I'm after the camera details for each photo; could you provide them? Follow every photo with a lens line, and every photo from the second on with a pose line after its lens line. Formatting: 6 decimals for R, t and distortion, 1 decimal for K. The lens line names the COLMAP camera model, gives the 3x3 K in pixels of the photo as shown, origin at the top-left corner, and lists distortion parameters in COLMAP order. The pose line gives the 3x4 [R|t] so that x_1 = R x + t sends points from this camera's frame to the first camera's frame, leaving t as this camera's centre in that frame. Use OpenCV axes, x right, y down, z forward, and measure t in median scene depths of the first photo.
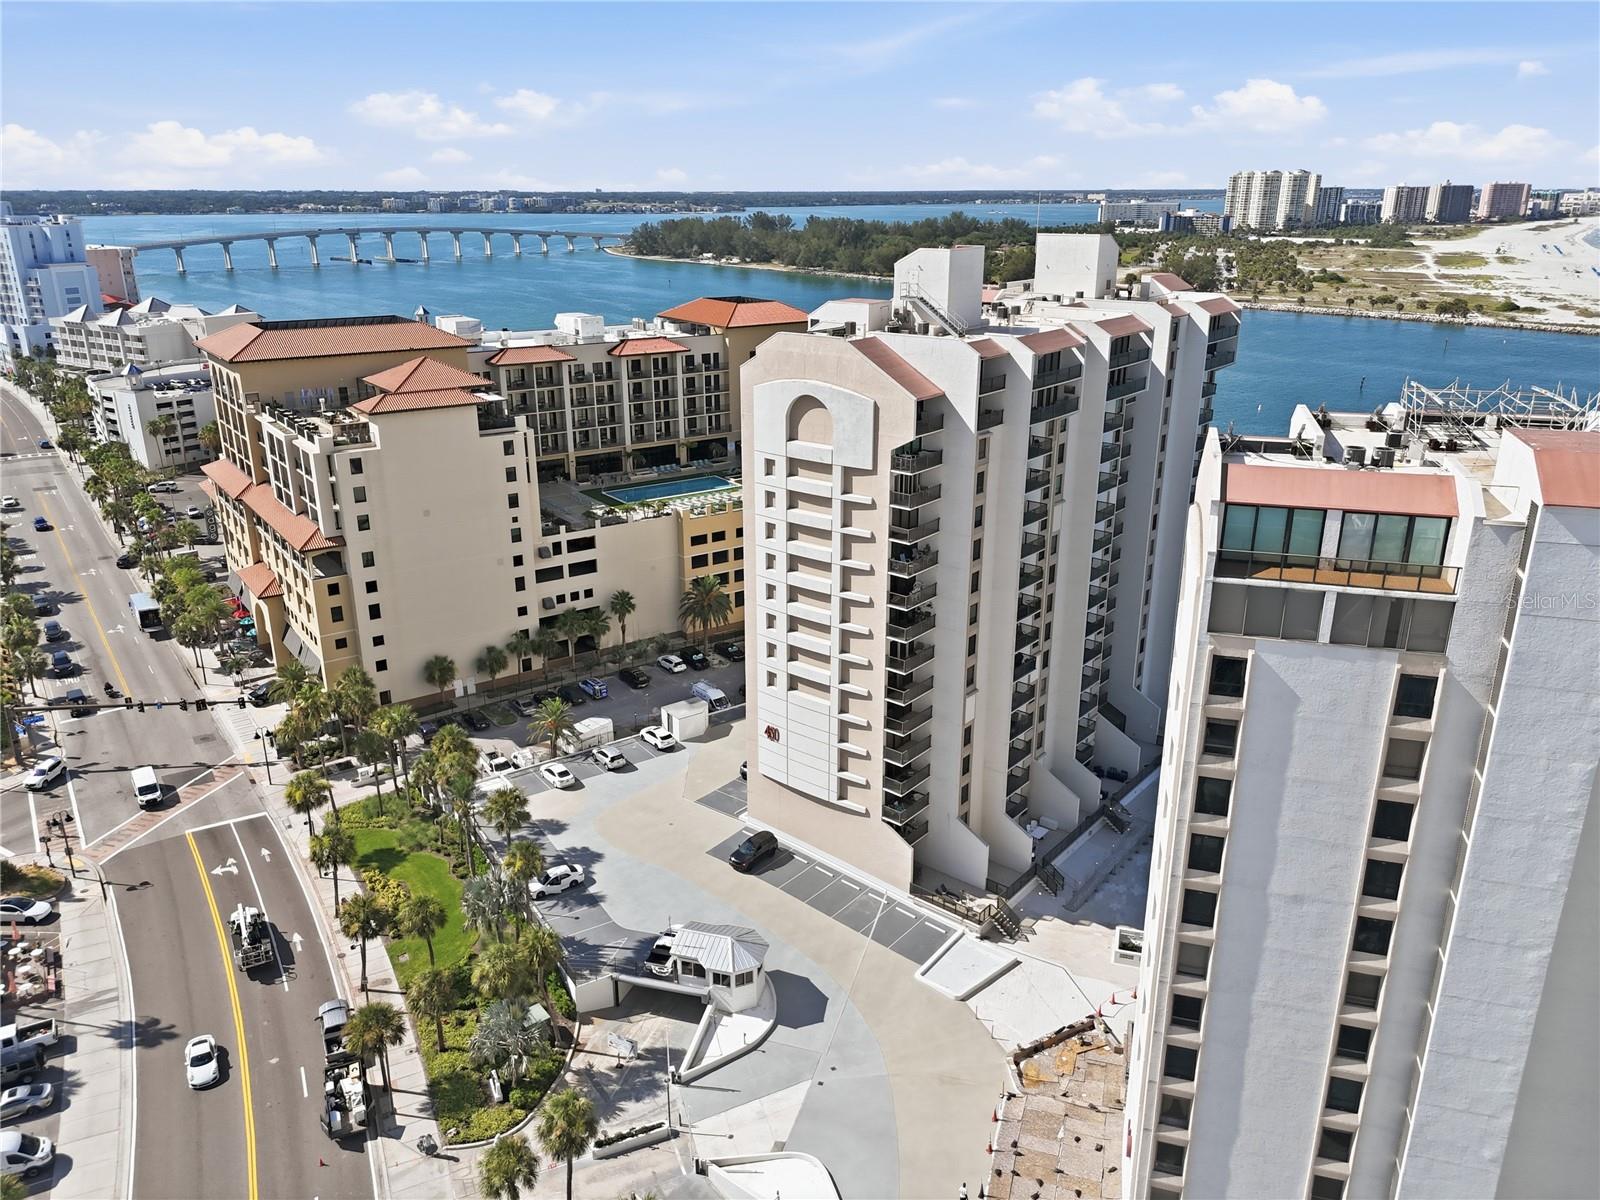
lens RADIAL K [[1162.5, 0, 802.9], [0, 1162.5, 597.4], [0, 0, 1]] dist [0.101122, -0.116014]
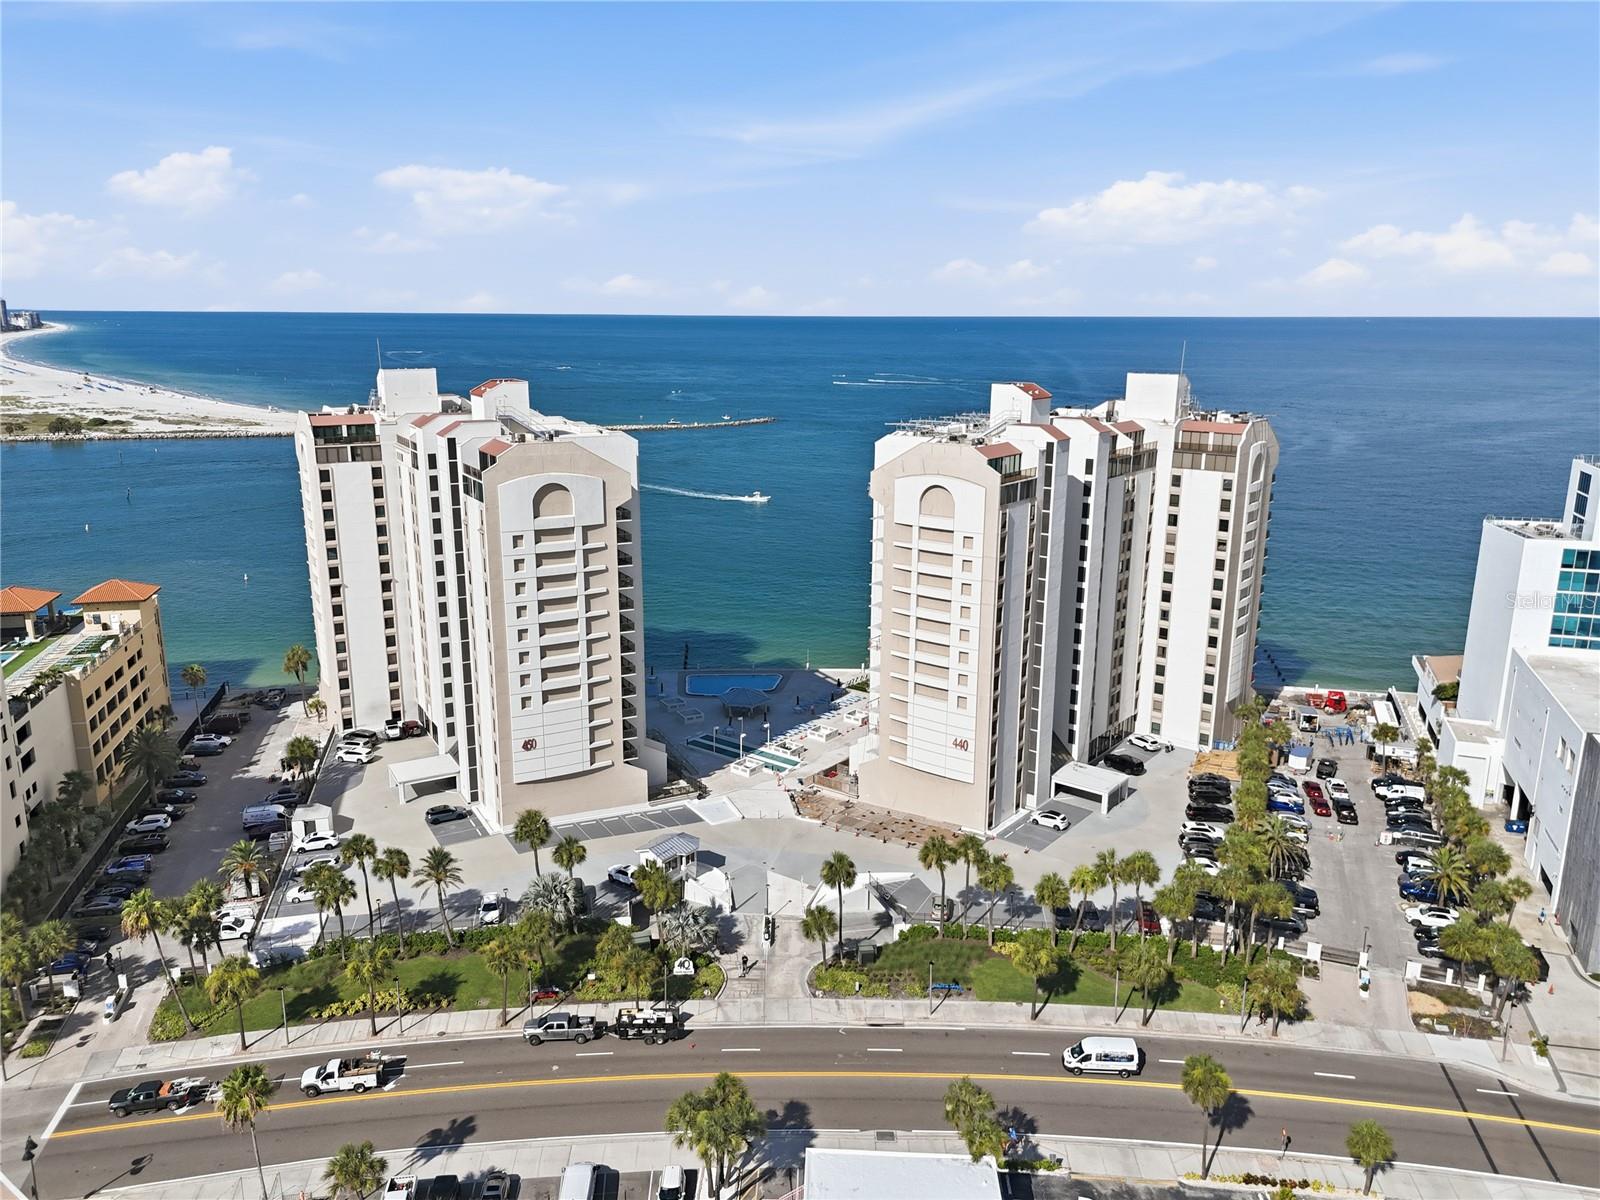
lens RADIAL K [[1162.5, 0, 802.9], [0, 1162.5, 597.4], [0, 0, 1]] dist [0.101122, -0.116014]
pose [[0.359109, -0.212832, 0.908704, -0.874482], [0.296001, 0.949357, 0.105378, -0.071206], [-0.885112, 0.231136, 0.403921, 0.127573]]
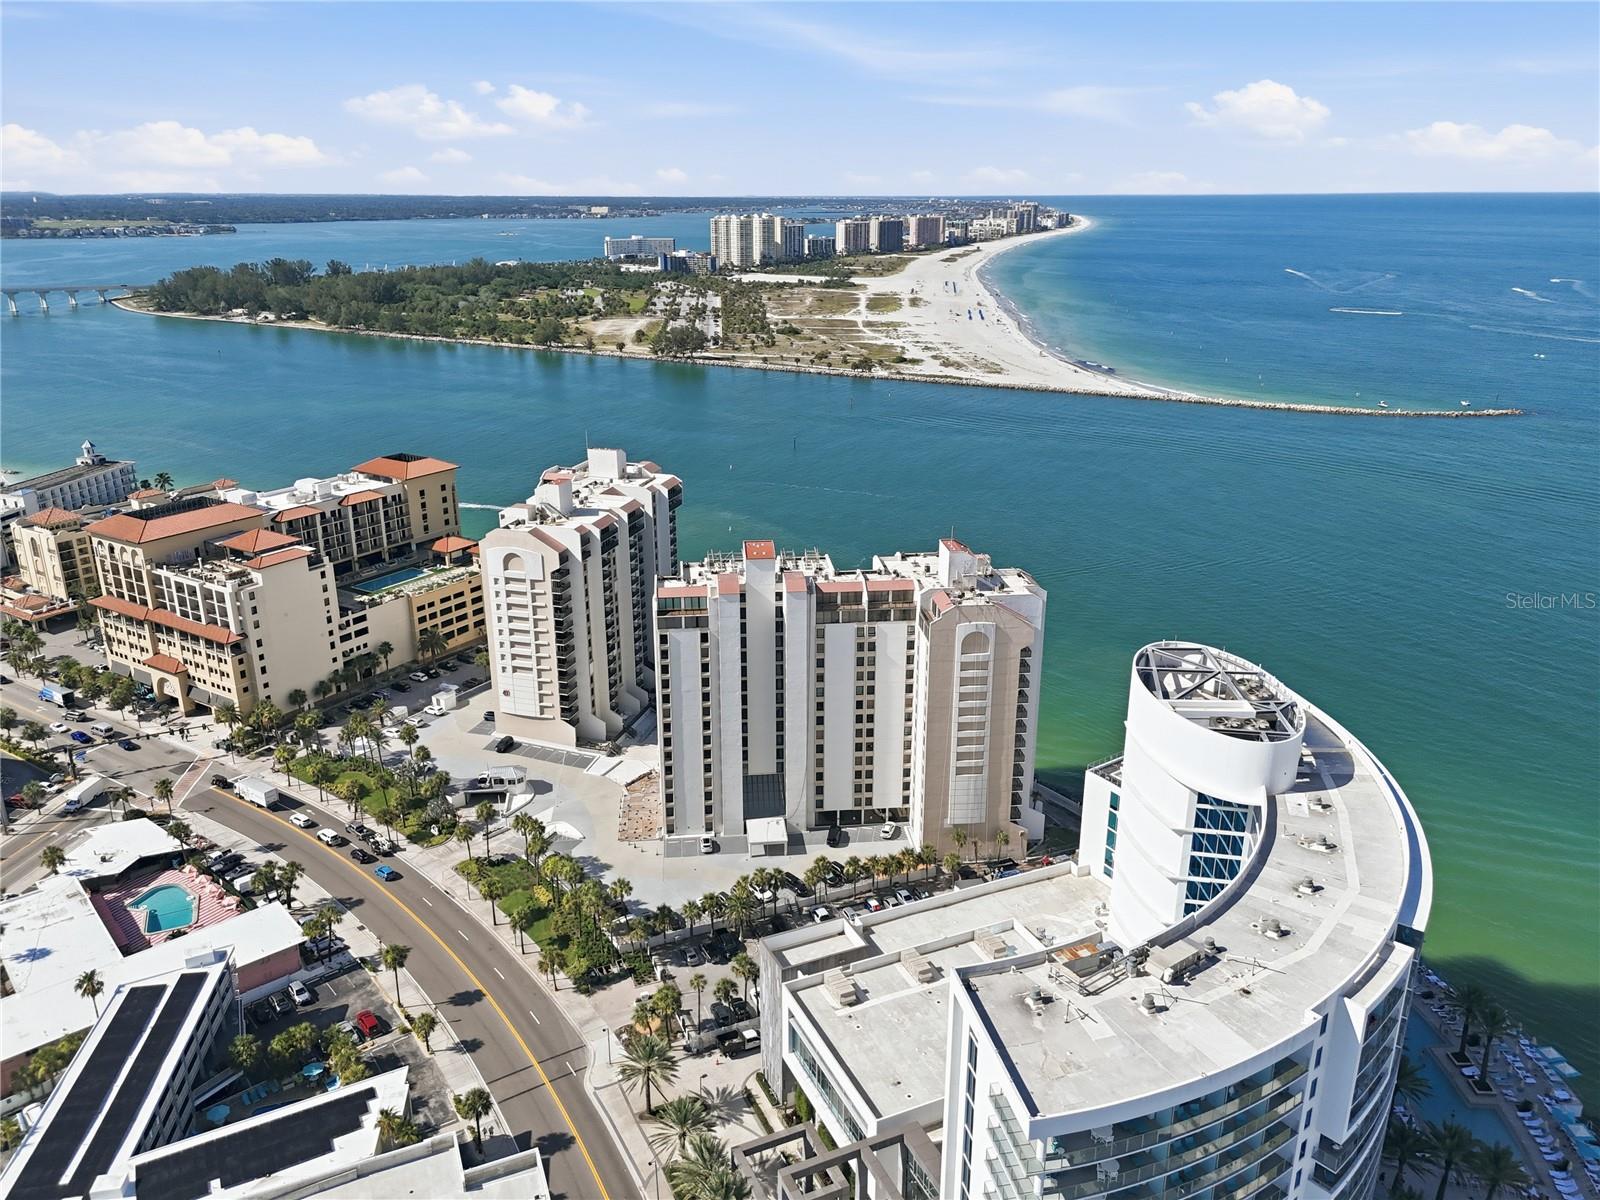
lens RADIAL K [[1162.5, 0, 802.9], [0, 1162.5, 597.4], [0, 0, 1]] dist [0.101122, -0.116014]
pose [[0.923270, -0.123012, 0.363924, -0.247428], [0.122937, 0.992137, 0.023466, -0.043319], [-0.363949, 0.023074, 0.931133, -1.121493]]
